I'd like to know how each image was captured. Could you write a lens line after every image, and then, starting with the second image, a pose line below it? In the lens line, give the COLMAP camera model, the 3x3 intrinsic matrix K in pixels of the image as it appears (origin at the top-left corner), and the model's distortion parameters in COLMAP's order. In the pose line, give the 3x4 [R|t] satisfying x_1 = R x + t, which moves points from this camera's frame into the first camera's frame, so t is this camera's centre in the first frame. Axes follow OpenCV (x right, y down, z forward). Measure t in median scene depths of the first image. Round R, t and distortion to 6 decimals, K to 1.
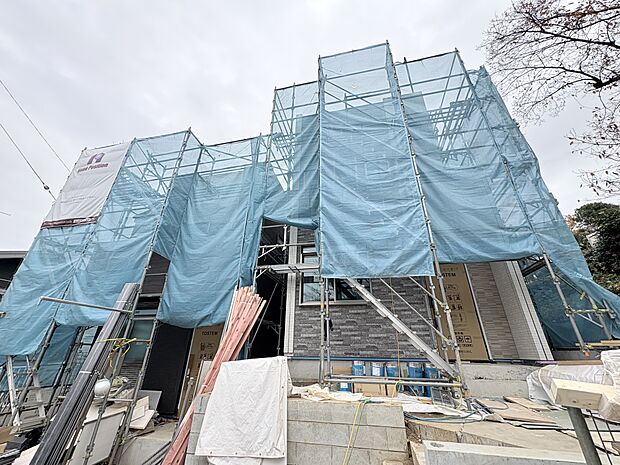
lens RADIAL K [[247.7, 0, 310.0], [0, 247.7, 232.5], [0, 0, 1]] dist [-0.001952, 0.000393]
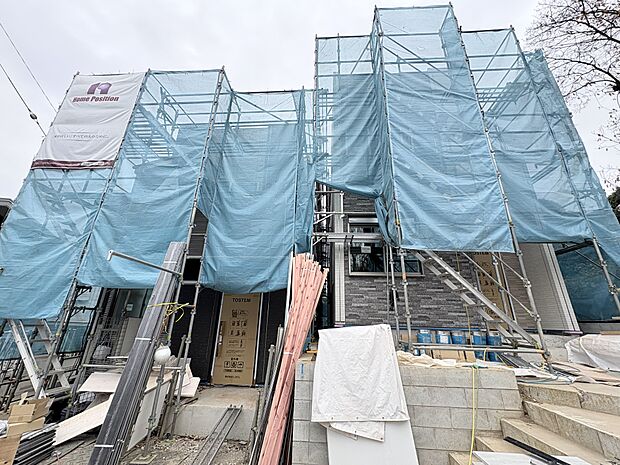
lens RADIAL K [[247.7, 0, 310.0], [0, 247.7, 232.5], [0, 0, 1]] dist [-0.001952, 0.000393]
pose [[0.986851, 0.067575, 0.146828, -0.378500], [-0.082849, 0.991479, 0.100530, 0.043492], [-0.138784, -0.111372, 0.984040, 0.078082]]
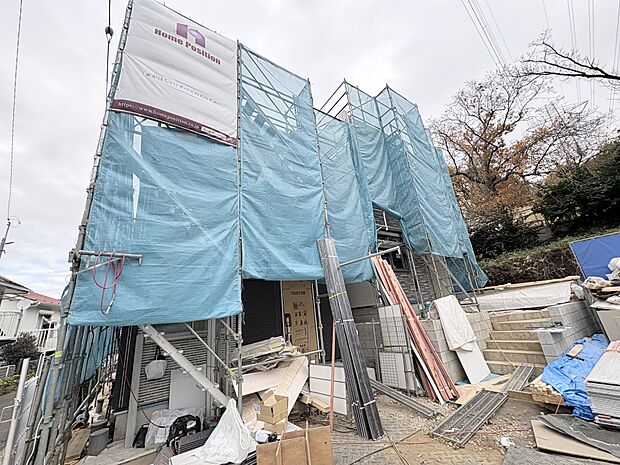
lens RADIAL K [[247.7, 0, 310.0], [0, 247.7, 232.5], [0, 0, 1]] dist [-0.001952, 0.000393]
pose [[0.681569, 0.161133, 0.713793, -1.433684], [-0.220886, 0.975256, -0.009242, 0.199317], [-0.697619, -0.151368, 0.700296, 0.350674]]
